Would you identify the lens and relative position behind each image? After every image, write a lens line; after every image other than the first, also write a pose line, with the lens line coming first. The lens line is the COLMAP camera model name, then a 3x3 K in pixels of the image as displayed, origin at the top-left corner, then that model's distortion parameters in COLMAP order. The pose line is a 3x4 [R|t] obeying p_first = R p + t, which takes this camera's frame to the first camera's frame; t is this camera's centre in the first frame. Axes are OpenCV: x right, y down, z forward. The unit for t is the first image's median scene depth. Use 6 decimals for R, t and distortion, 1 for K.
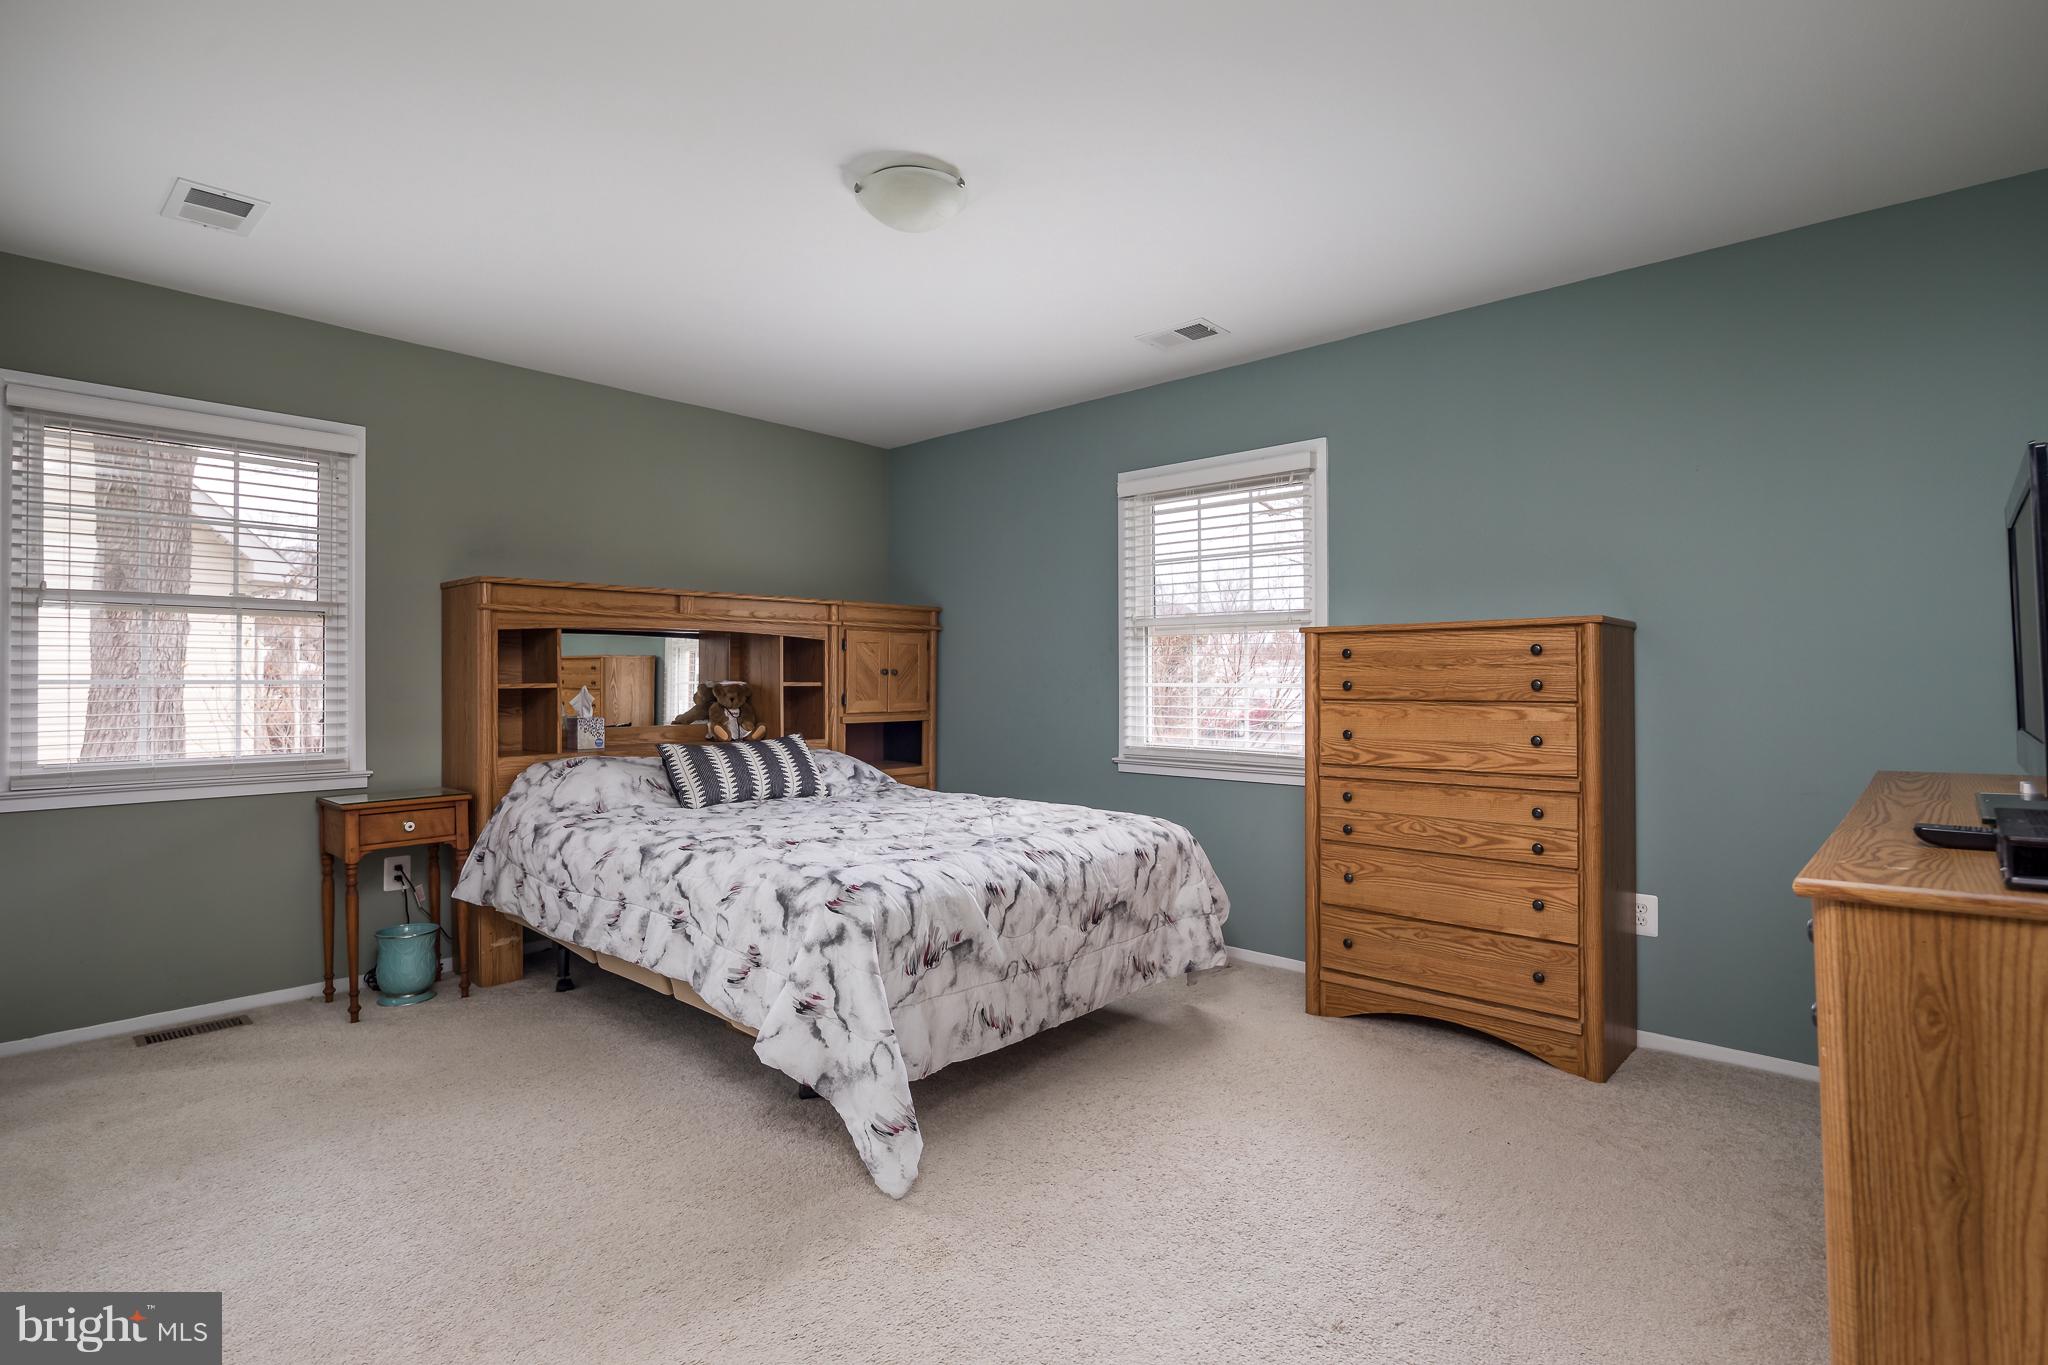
lens RADIAL K [[994.0, 0, 1011.6], [0, 994.0, 666.3], [0, 0, 1]] dist [0.001505, -0.000100]
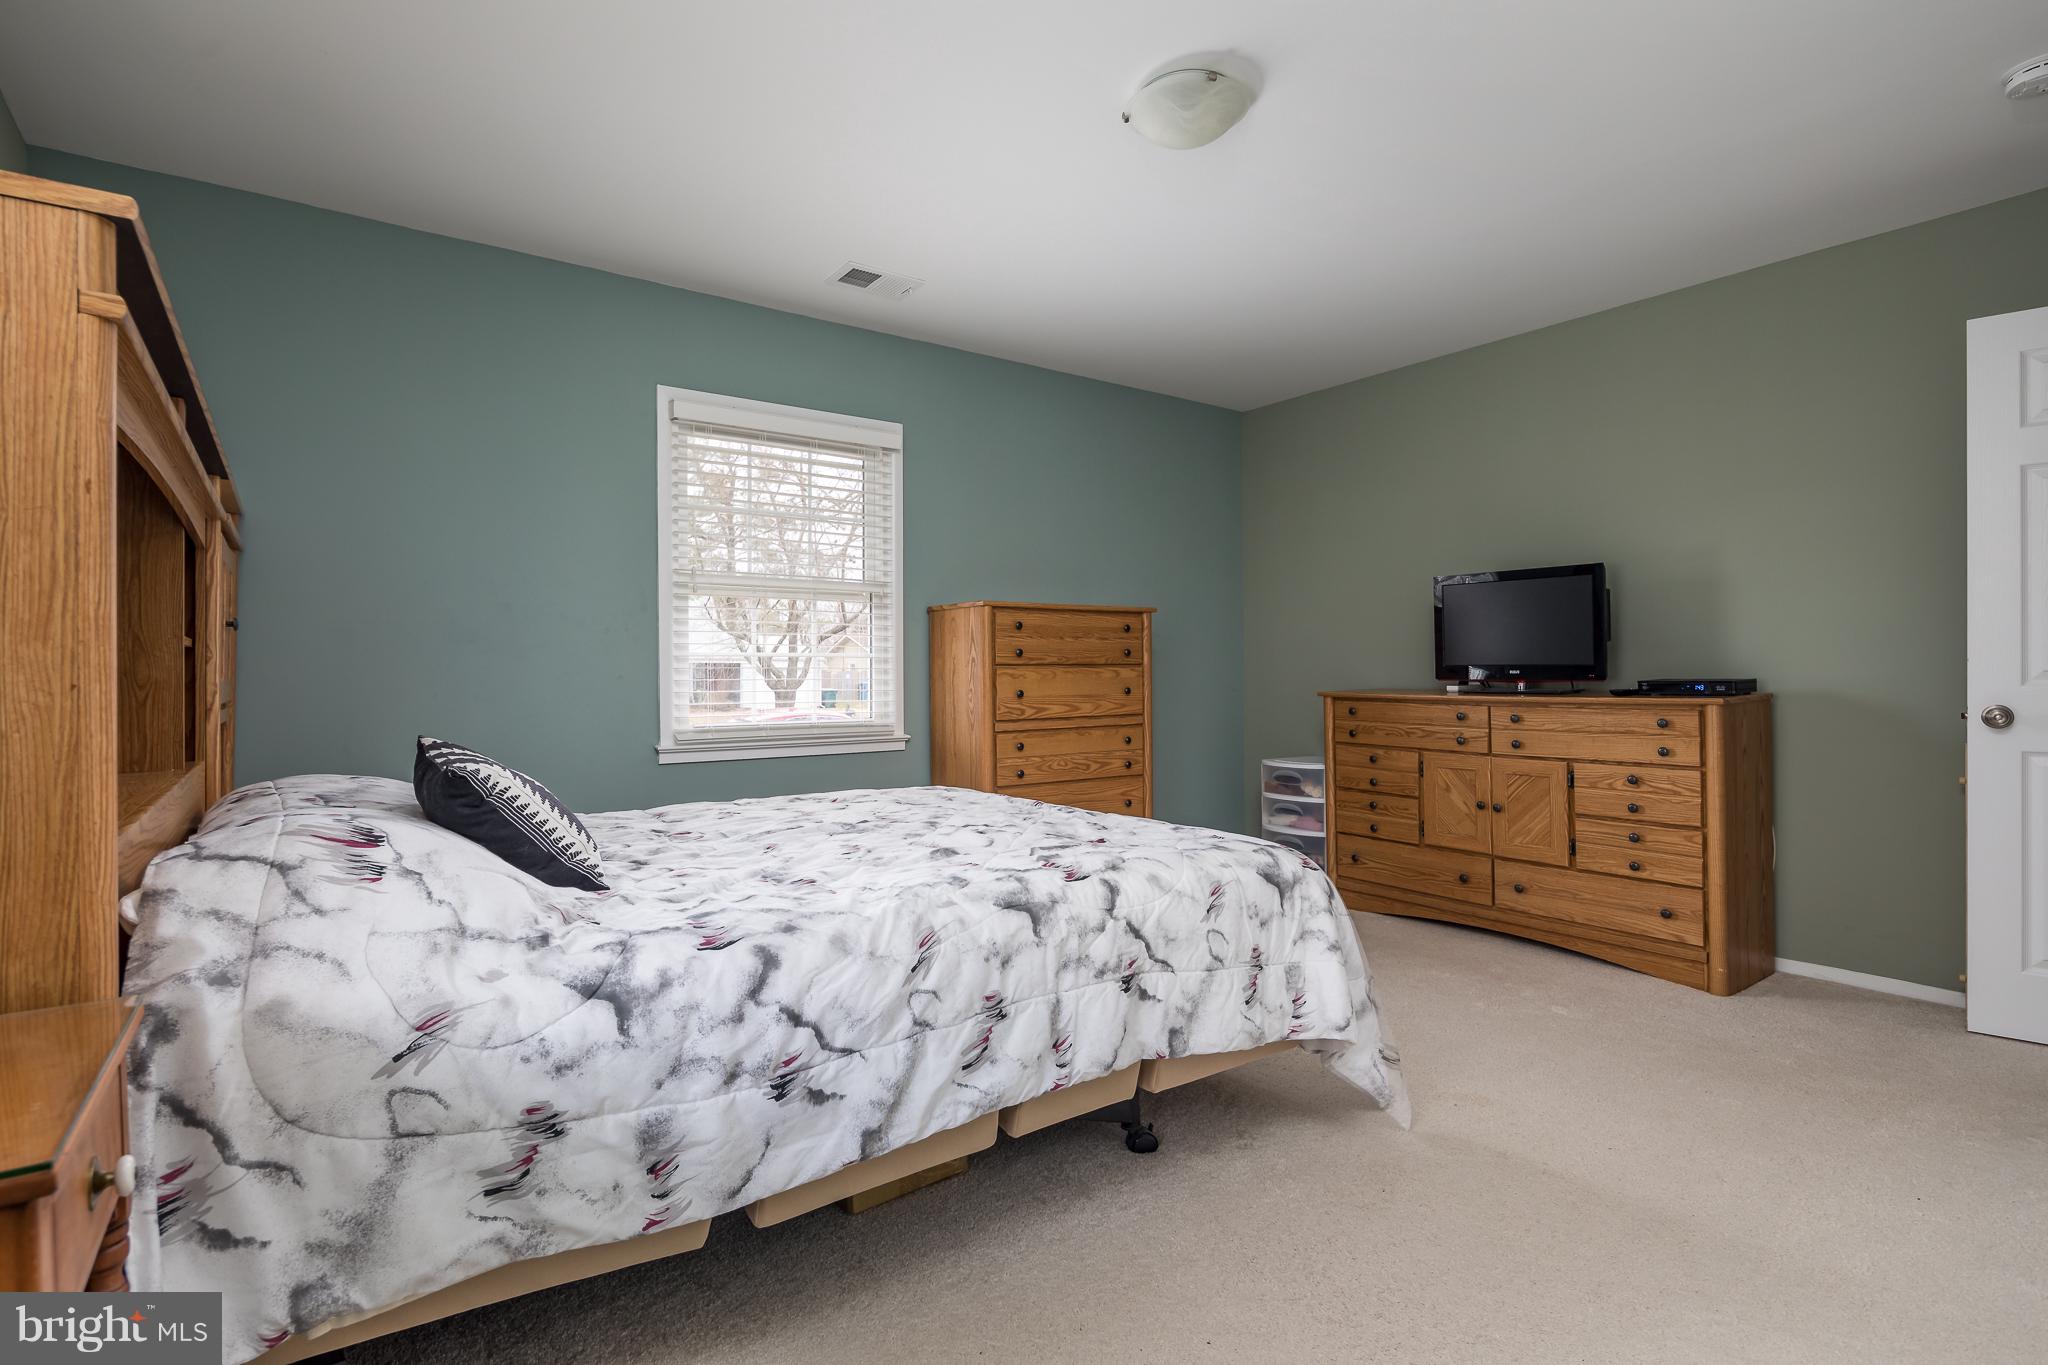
lens RADIAL K [[994.0, 0, 1011.6], [0, 994.0, 666.3], [0, 0, 1]] dist [0.001505, -0.000100]
pose [[0.203084, 0.005198, 0.979148, -0.856329], [-0.005950, 0.999974, -0.004075, 0.042231], [-0.979143, -0.004999, 0.203109, 0.800504]]
